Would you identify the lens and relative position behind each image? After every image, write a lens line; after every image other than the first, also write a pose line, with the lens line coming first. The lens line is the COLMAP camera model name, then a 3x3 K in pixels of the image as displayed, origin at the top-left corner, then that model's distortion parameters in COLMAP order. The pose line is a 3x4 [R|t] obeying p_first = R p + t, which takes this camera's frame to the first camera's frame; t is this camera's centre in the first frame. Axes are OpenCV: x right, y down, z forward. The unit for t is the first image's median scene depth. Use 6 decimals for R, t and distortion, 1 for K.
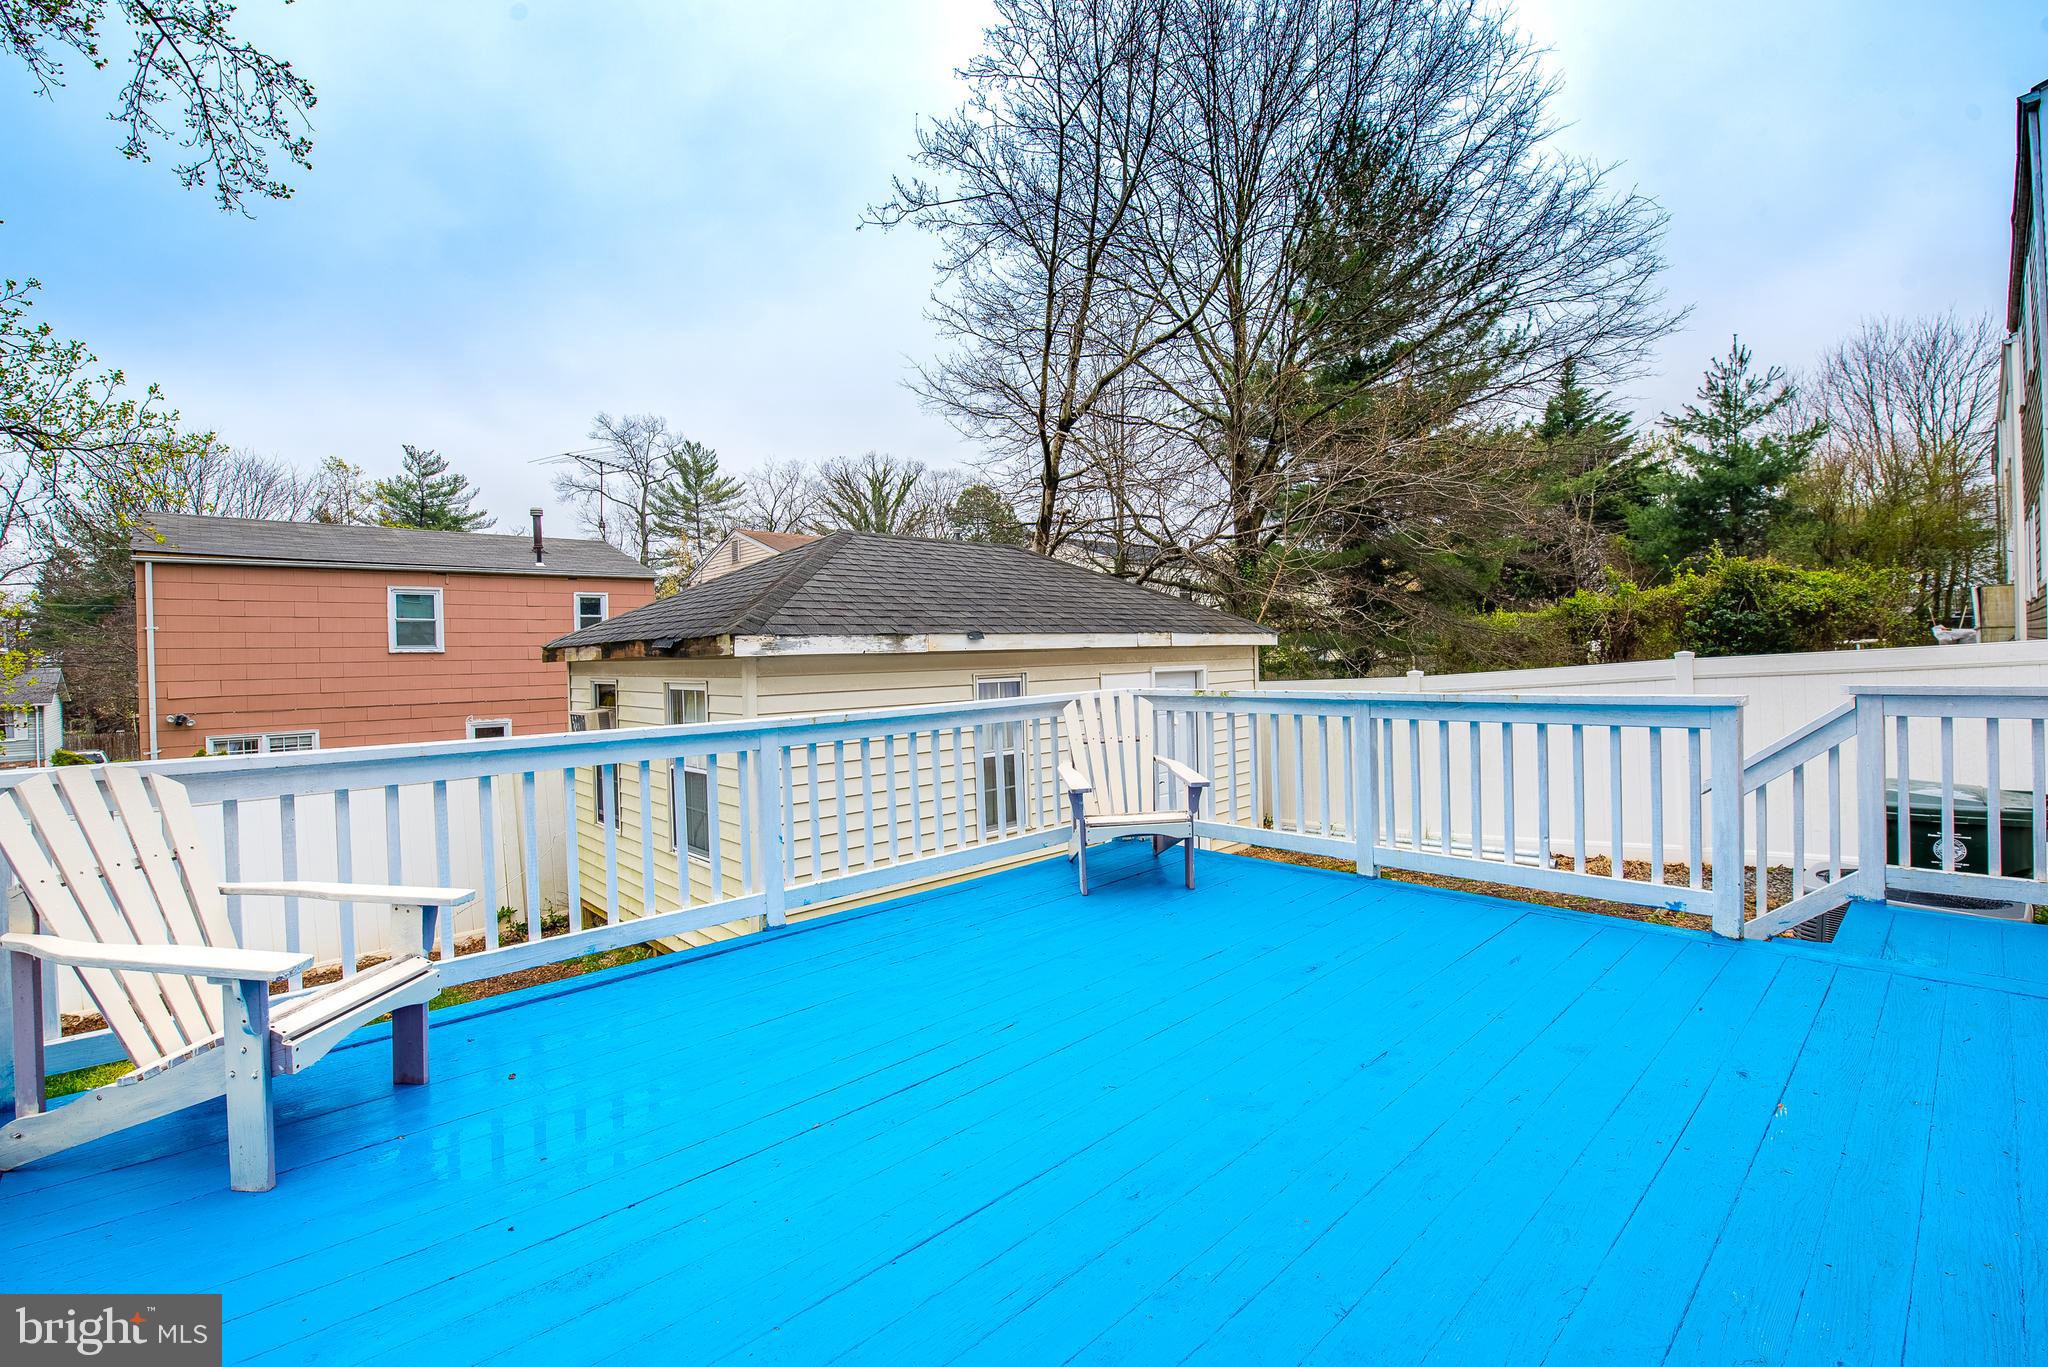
lens RADIAL K [[900.0, 0, 1024.8], [0, 900.0, 659.4], [0, 0, 1]] dist [-0.000915, -0.008395]
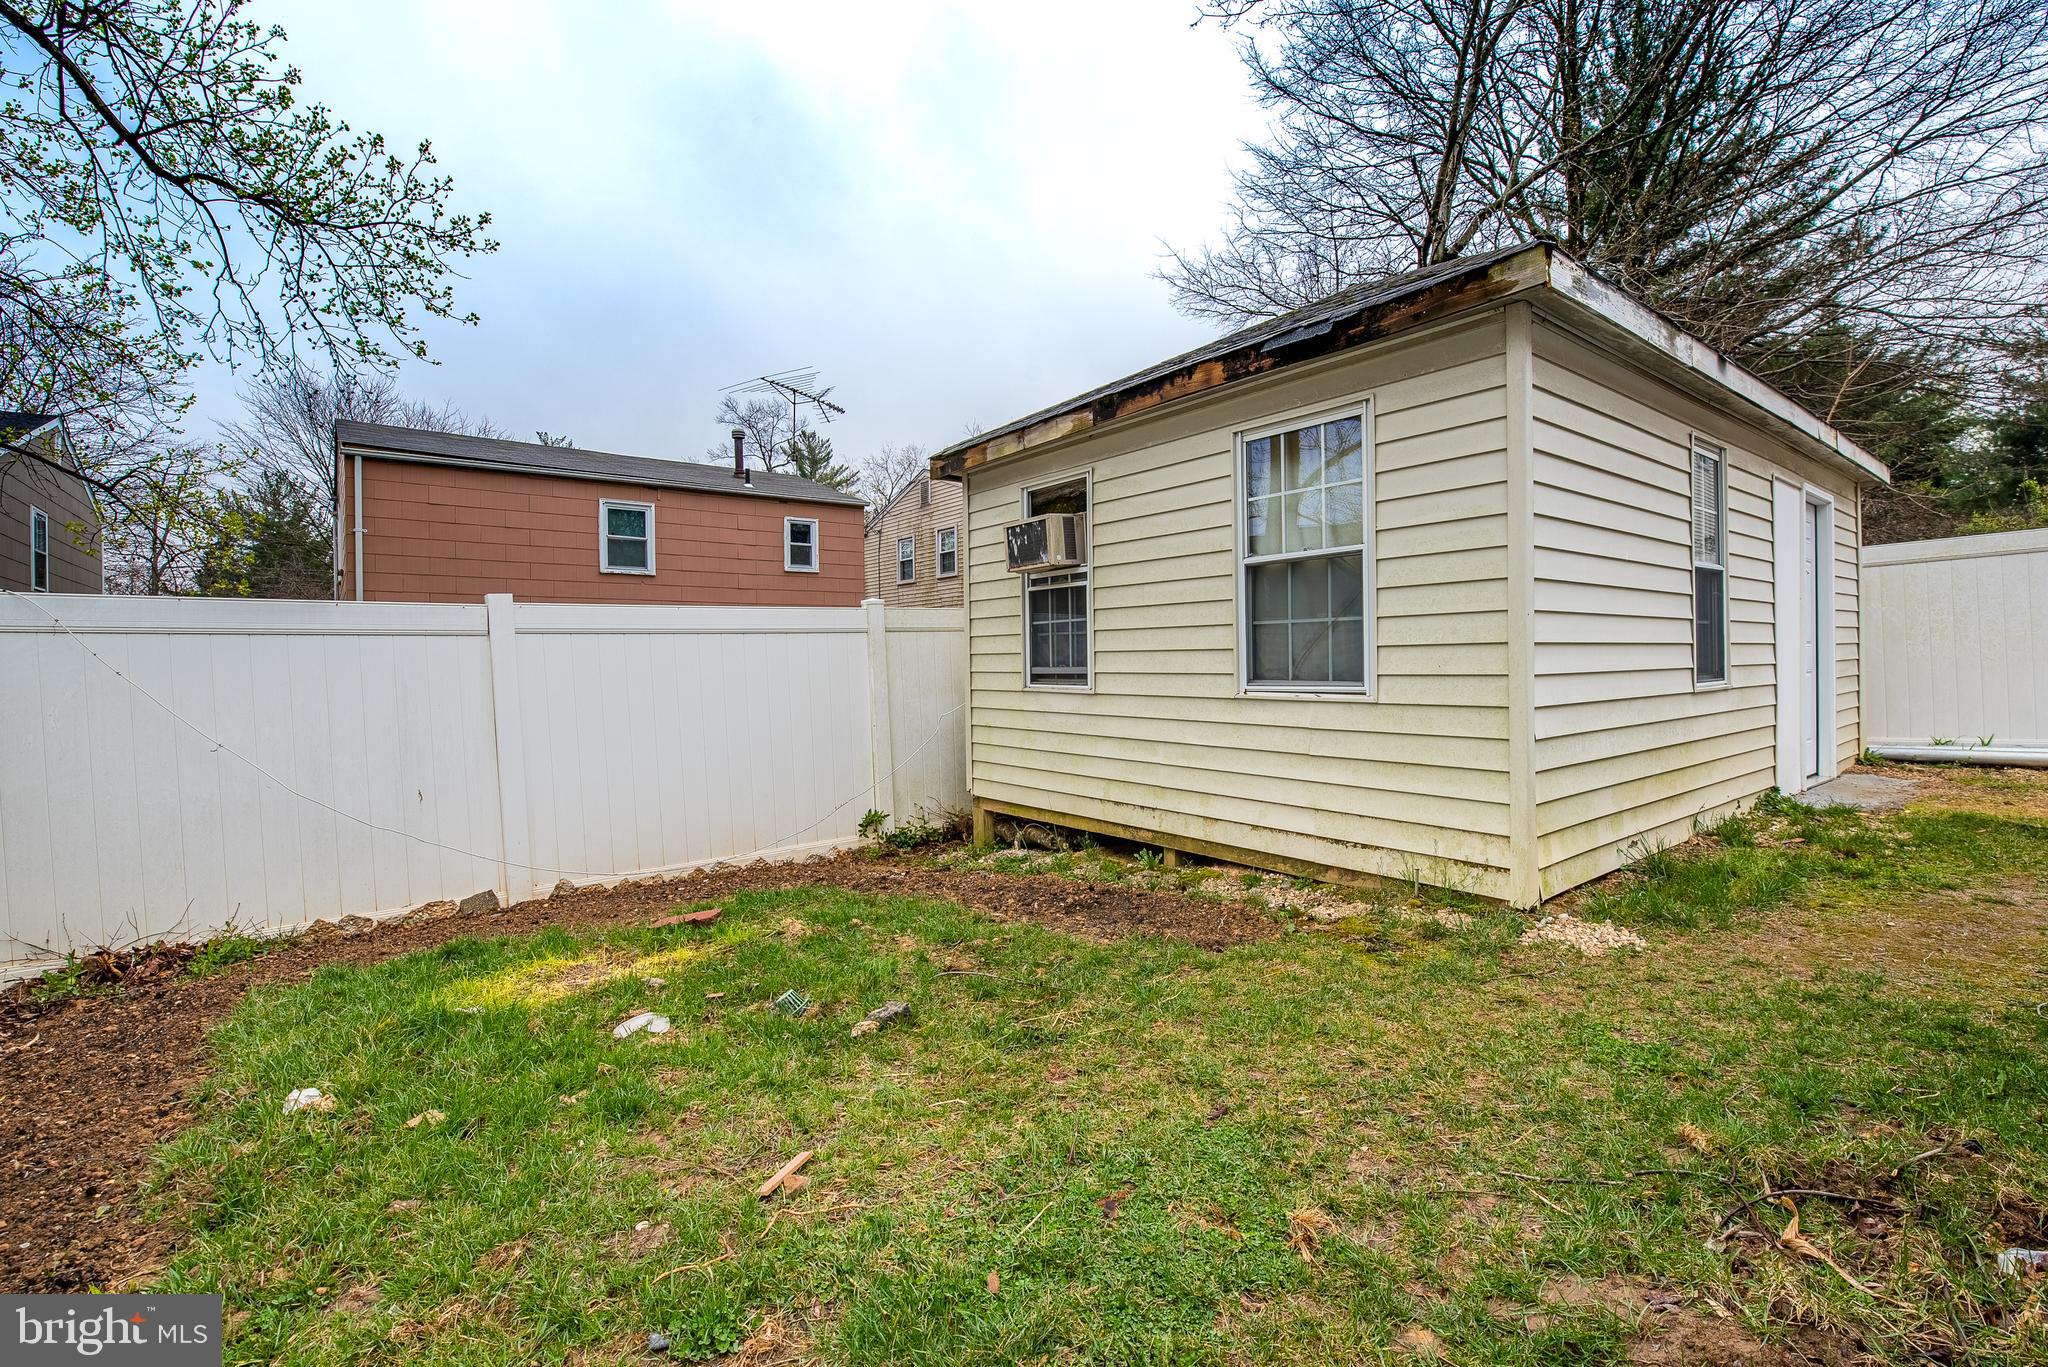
lens RADIAL K [[900.0, 0, 1024.8], [0, 900.0, 659.4], [0, 0, 1]] dist [-0.000915, -0.008395]
pose [[0.996021, 0.009412, -0.088619, -0.201496], [-0.009964, 0.999934, -0.005793, 0.078524], [0.088558, 0.006653, 0.996049, 0.141371]]
